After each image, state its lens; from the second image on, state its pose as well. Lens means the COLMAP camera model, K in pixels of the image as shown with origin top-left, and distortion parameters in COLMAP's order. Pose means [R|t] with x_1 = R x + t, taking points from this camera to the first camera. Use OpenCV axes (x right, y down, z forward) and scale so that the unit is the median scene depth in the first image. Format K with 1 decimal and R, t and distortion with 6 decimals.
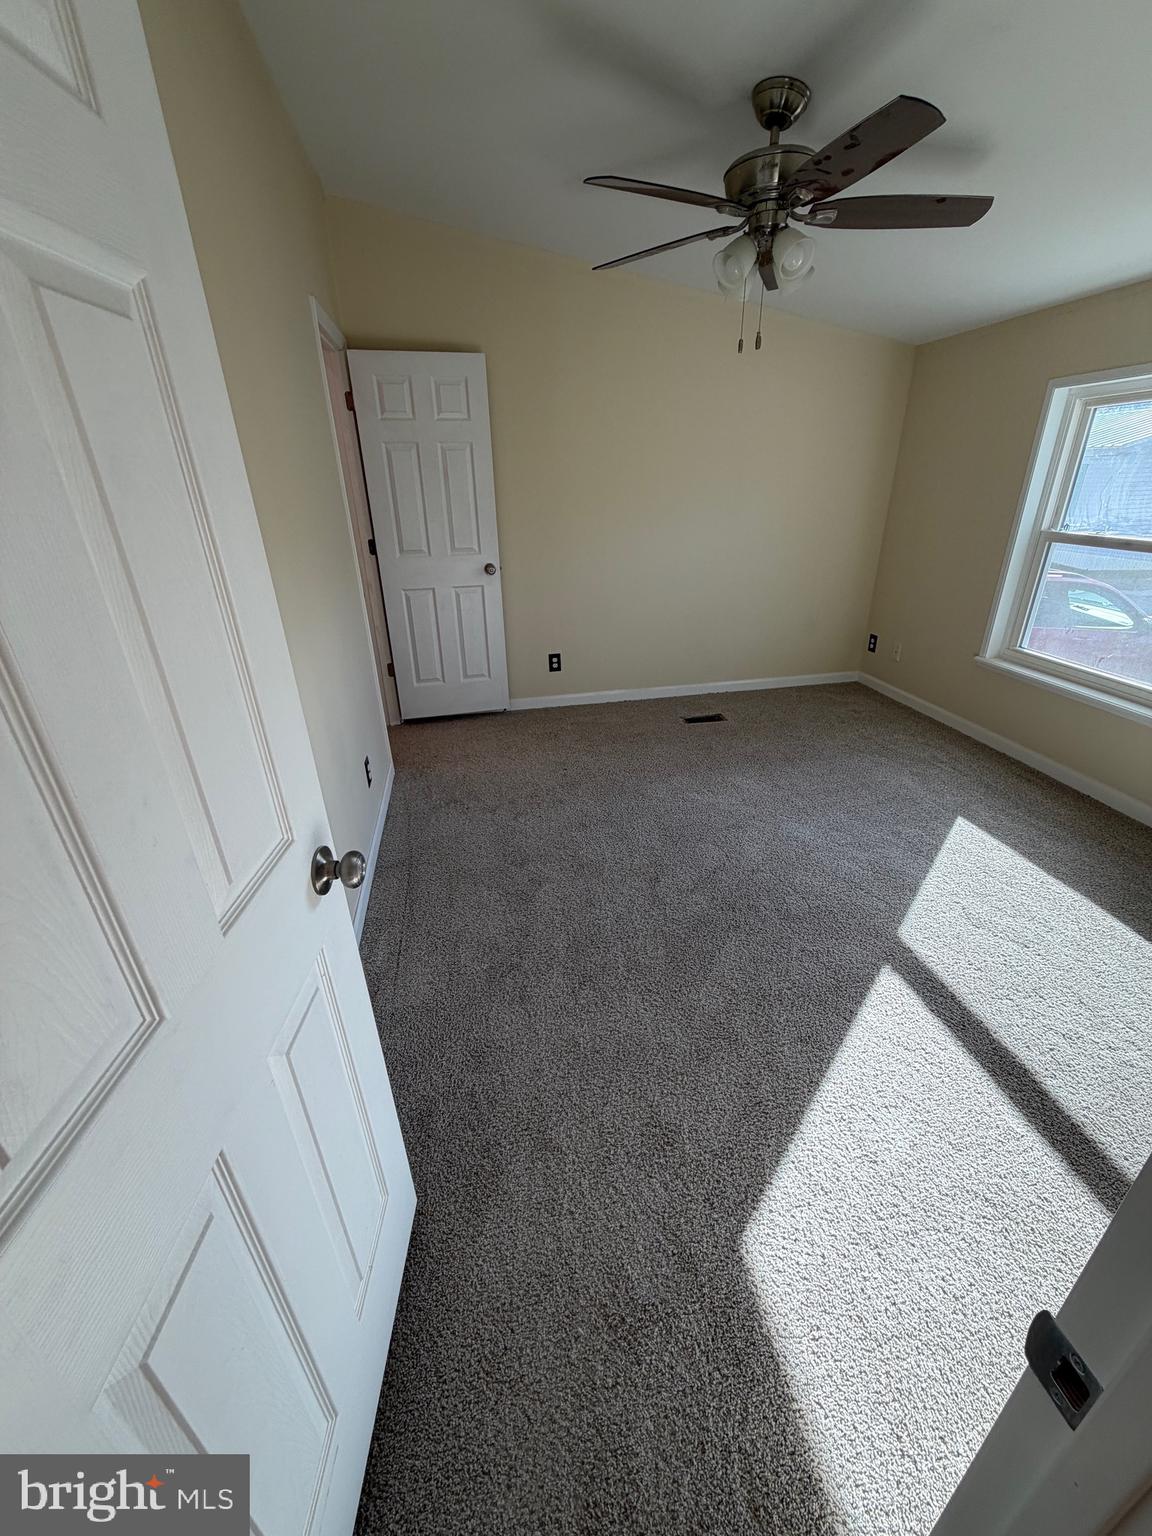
lens RADIAL K [[616.6, 0, 576.0], [0, 616.6, 768.0], [0, 0, 1]] dist [0.001715, 0.000143]
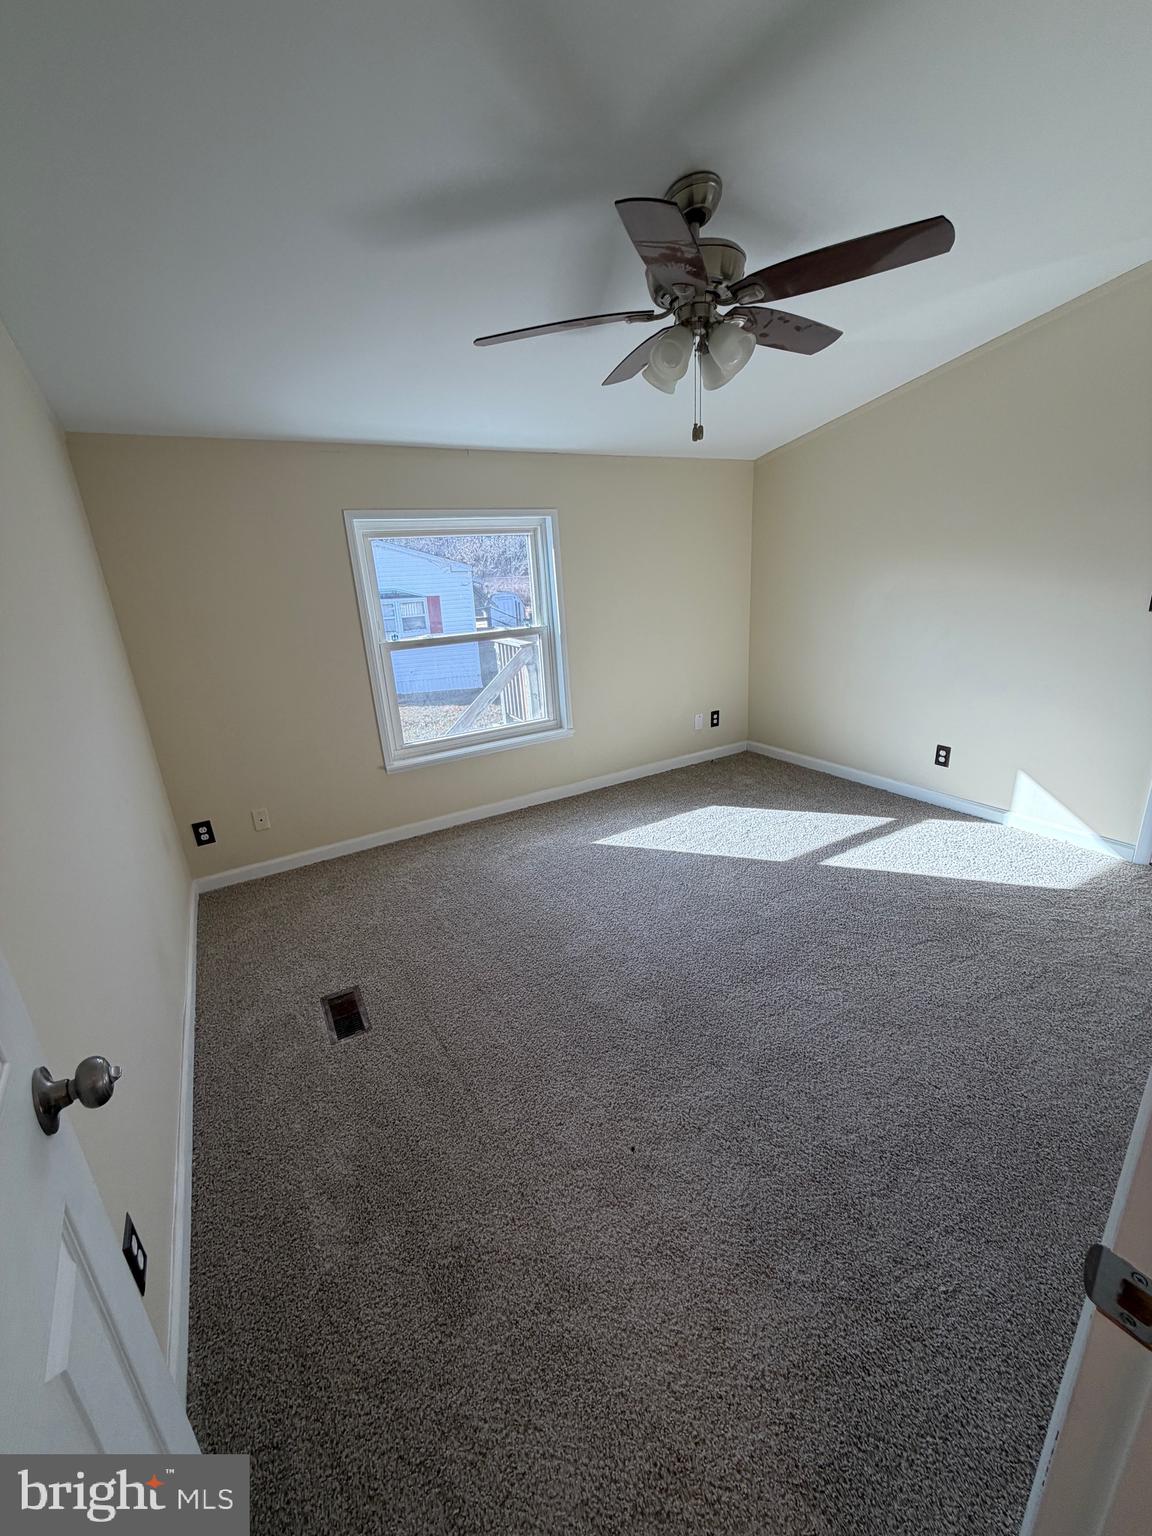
lens RADIAL K [[616.6, 0, 576.0], [0, 616.6, 768.0], [0, 0, 1]] dist [0.001715, 0.000143]
pose [[-0.349192, -0.240411, 0.905686, -0.413576], [0.461328, 0.797174, 0.389475, -0.501389], [-0.815623, 0.553820, -0.167458, 1.087194]]
